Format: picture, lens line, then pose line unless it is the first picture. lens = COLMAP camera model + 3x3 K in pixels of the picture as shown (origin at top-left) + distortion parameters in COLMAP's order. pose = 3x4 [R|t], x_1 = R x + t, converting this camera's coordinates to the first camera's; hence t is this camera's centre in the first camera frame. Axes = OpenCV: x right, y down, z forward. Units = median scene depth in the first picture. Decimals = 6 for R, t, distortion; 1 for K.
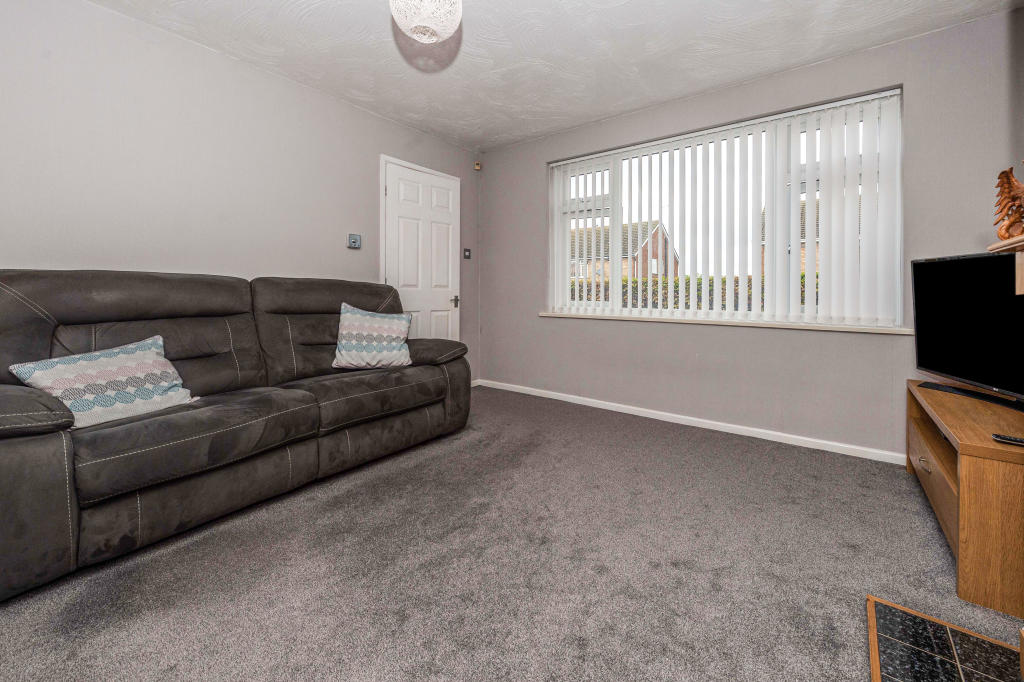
lens RADIAL K [[417.7, 0, 511.1], [0, 417.7, 285.6], [0, 0, 1]] dist [0.000748, -0.000292]
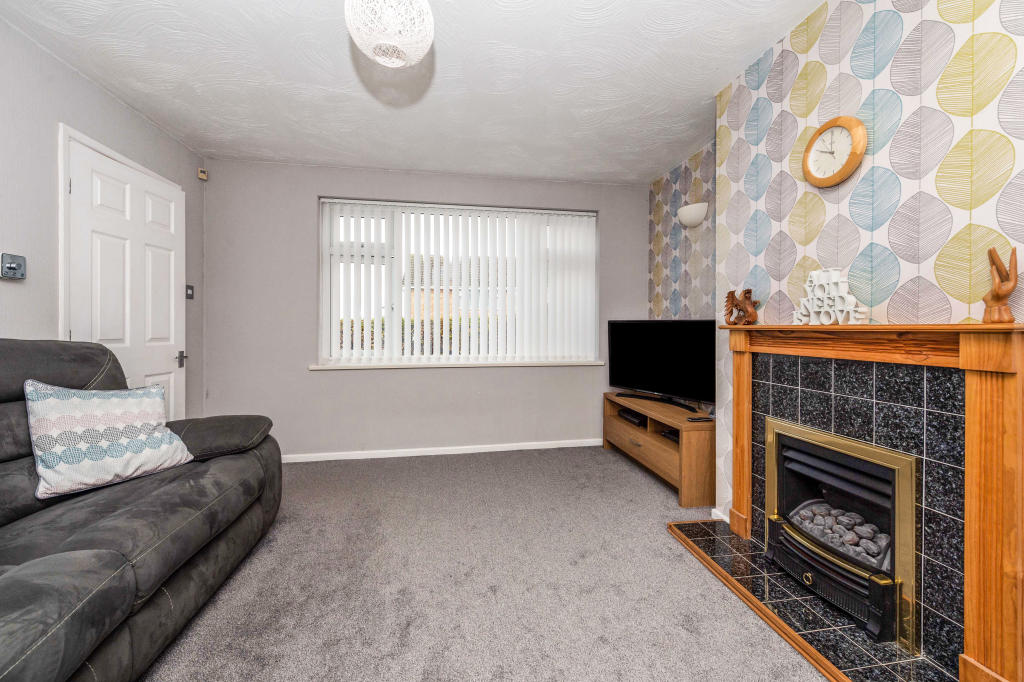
lens RADIAL K [[403.6, 0, 513.2], [0, 403.6, 324.8], [0, 0, 1]] dist [0.002016, -0.000220]
pose [[0.672744, -0.000928, 0.739875, -0.364496], [-0.006006, 0.999959, 0.006715, -0.040389], [-0.739851, -0.008961, 0.672711, 0.155561]]
